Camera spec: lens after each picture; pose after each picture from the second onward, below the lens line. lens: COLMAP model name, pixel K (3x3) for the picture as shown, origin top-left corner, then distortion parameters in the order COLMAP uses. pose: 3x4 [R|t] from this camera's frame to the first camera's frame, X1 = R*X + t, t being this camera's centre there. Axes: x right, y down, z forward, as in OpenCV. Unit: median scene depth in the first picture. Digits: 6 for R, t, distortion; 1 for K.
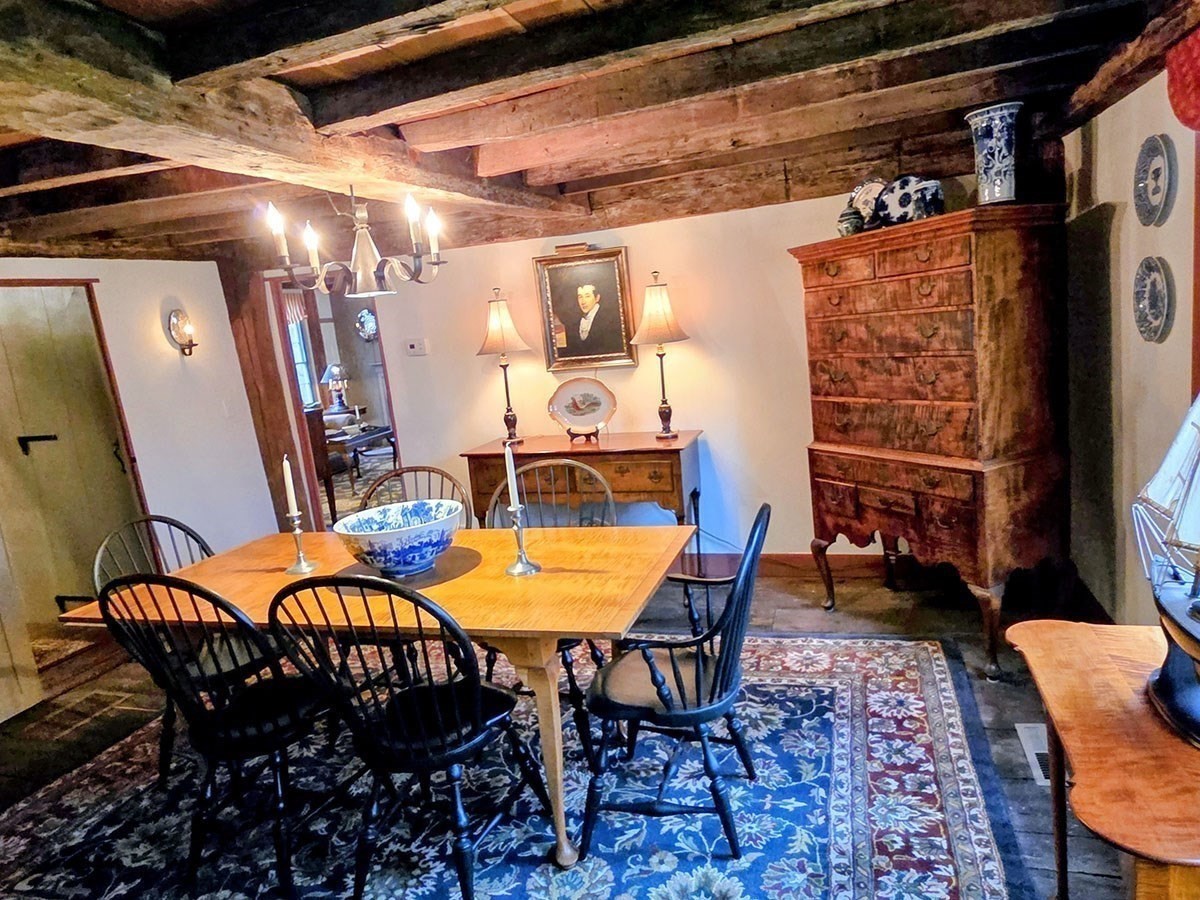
lens RADIAL K [[743.5, 0, 601.0], [0, 743.5, 449.1], [0, 0, 1]] dist [0.004701, 0.000943]
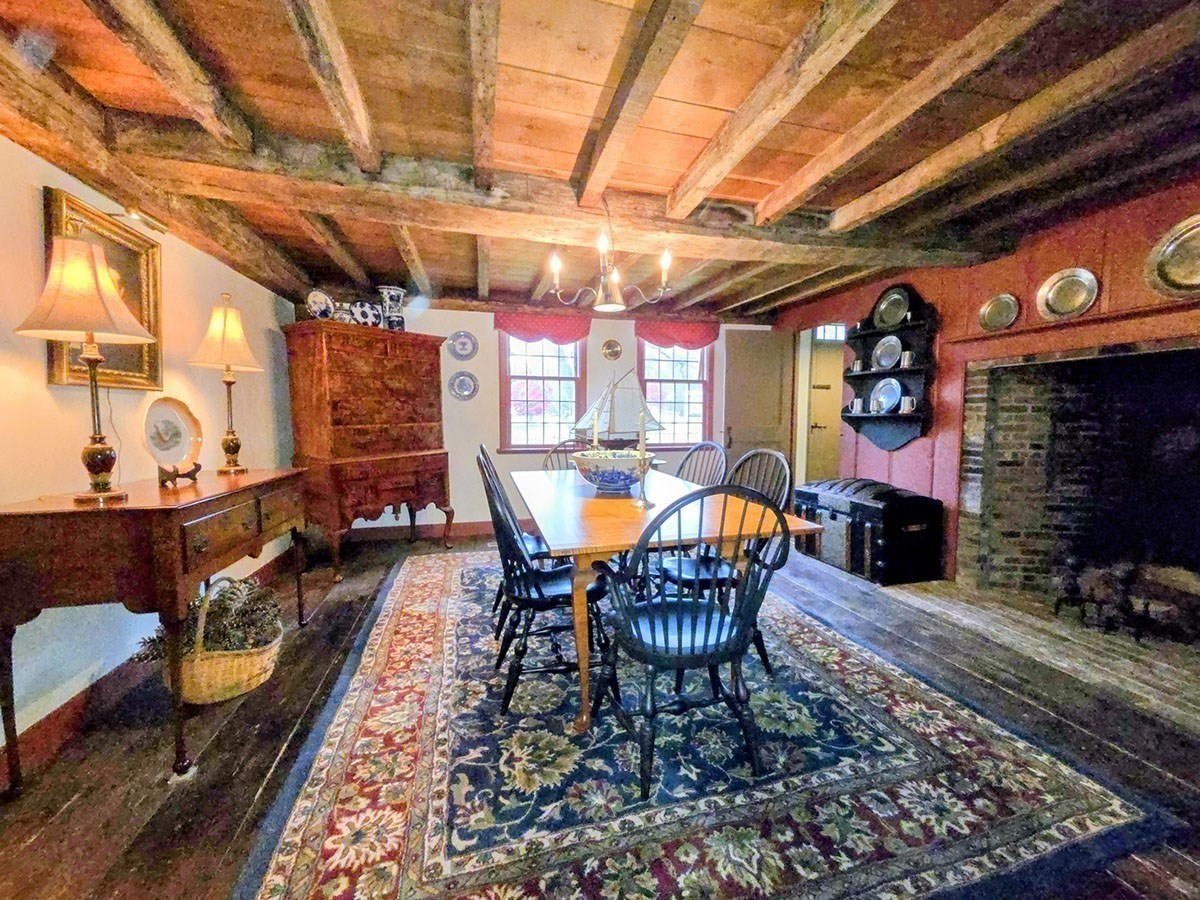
lens RADIAL K [[507.4, 0, 600.4], [0, 507.4, 450.8], [0, 0, 1]] dist [0.007348, -0.000800]
pose [[-0.525181, 0.040854, 0.850009, -0.880513], [0.198698, 0.977125, 0.075802, 0.001355], [-0.827469, 0.208705, -0.521285, 1.206269]]
